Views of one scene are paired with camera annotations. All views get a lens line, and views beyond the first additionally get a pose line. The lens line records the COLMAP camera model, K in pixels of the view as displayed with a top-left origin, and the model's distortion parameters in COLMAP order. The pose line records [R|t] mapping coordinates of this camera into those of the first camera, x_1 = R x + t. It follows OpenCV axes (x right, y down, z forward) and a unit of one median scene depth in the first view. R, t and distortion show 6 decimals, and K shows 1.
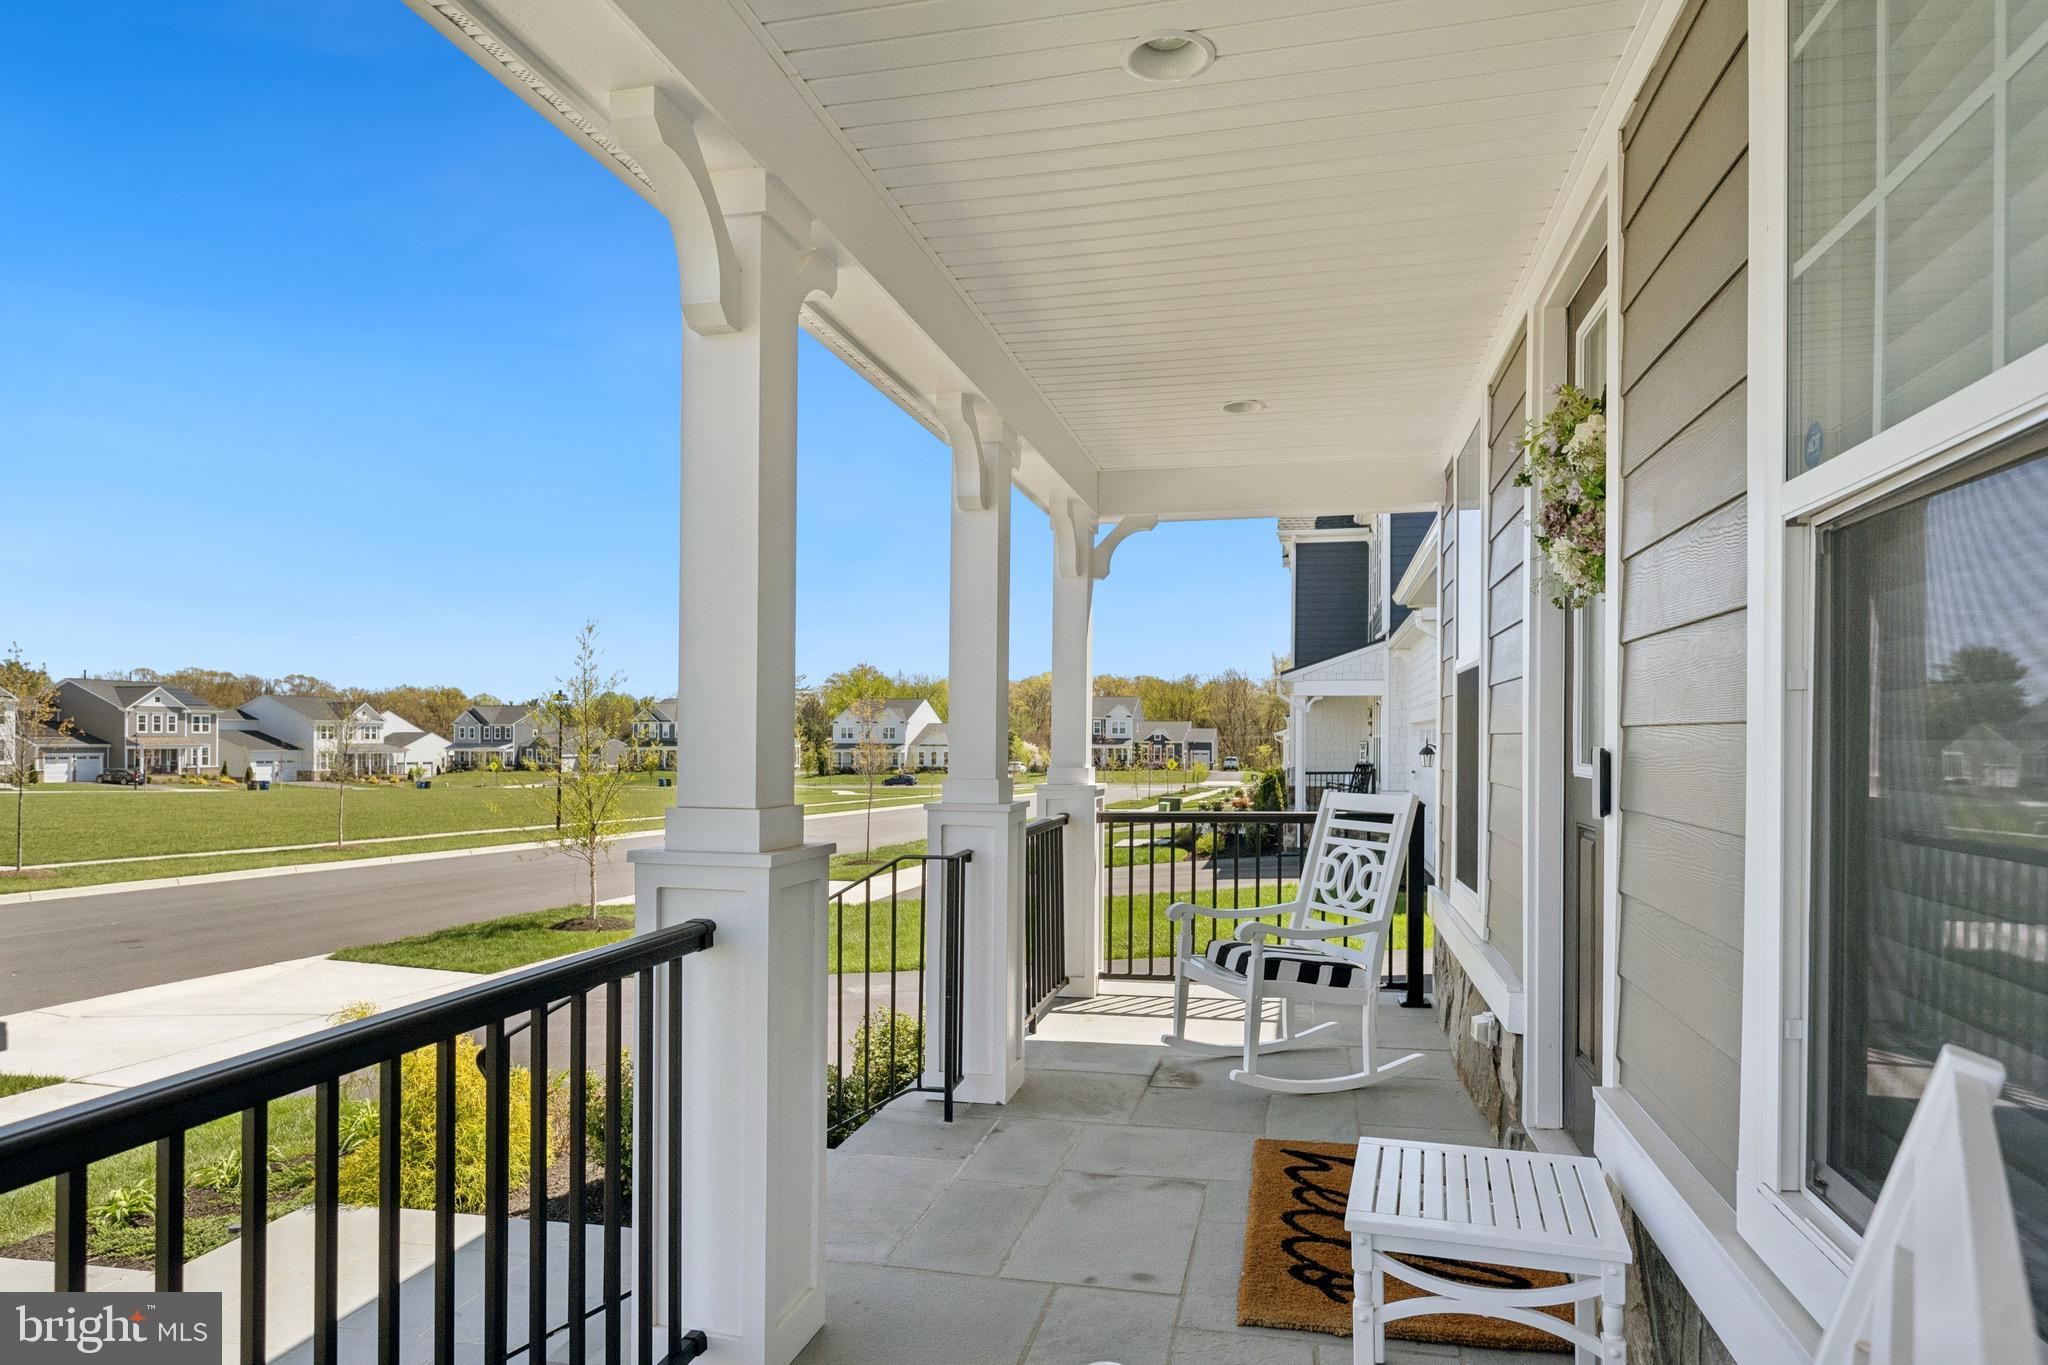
lens RADIAL K [[1188.7, 0, 1022.2], [0, 1188.7, 730.9], [0, 0, 1]] dist [-0.001364, 0.000273]
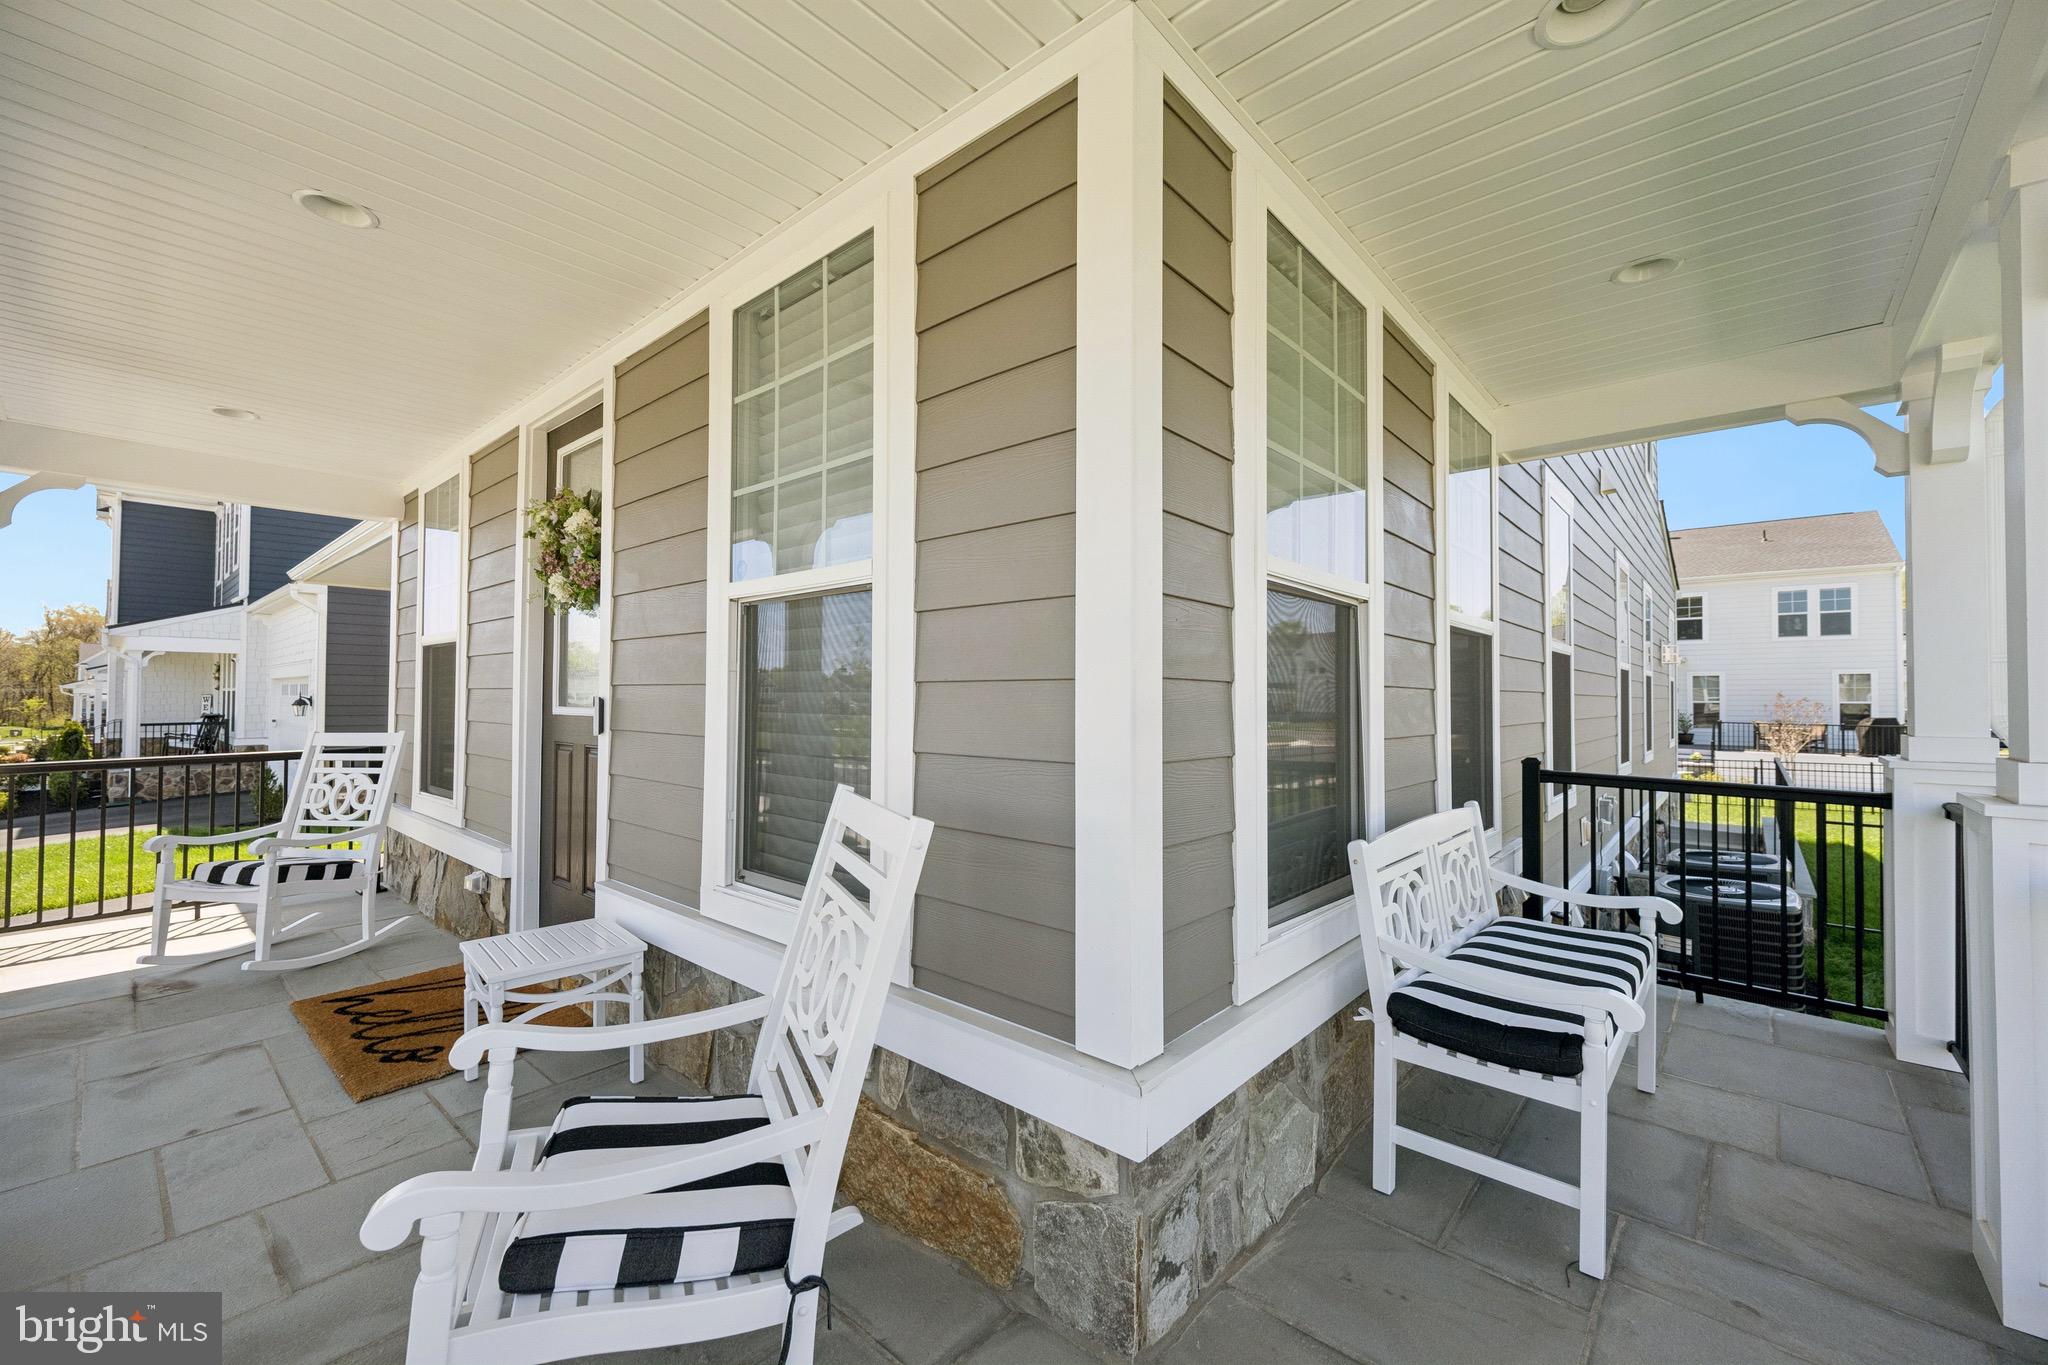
lens RADIAL K [[824.2, 0, 1024.0], [0, 824.2, 682.5], [0, 0, 1]] dist [0.013914, -0.000006]
pose [[0.466084, 0.013015, 0.884645, -0.226367], [-0.007738, 0.999914, -0.010634, 0.000725], [-0.884707, -0.001889, 0.466144, -0.115590]]
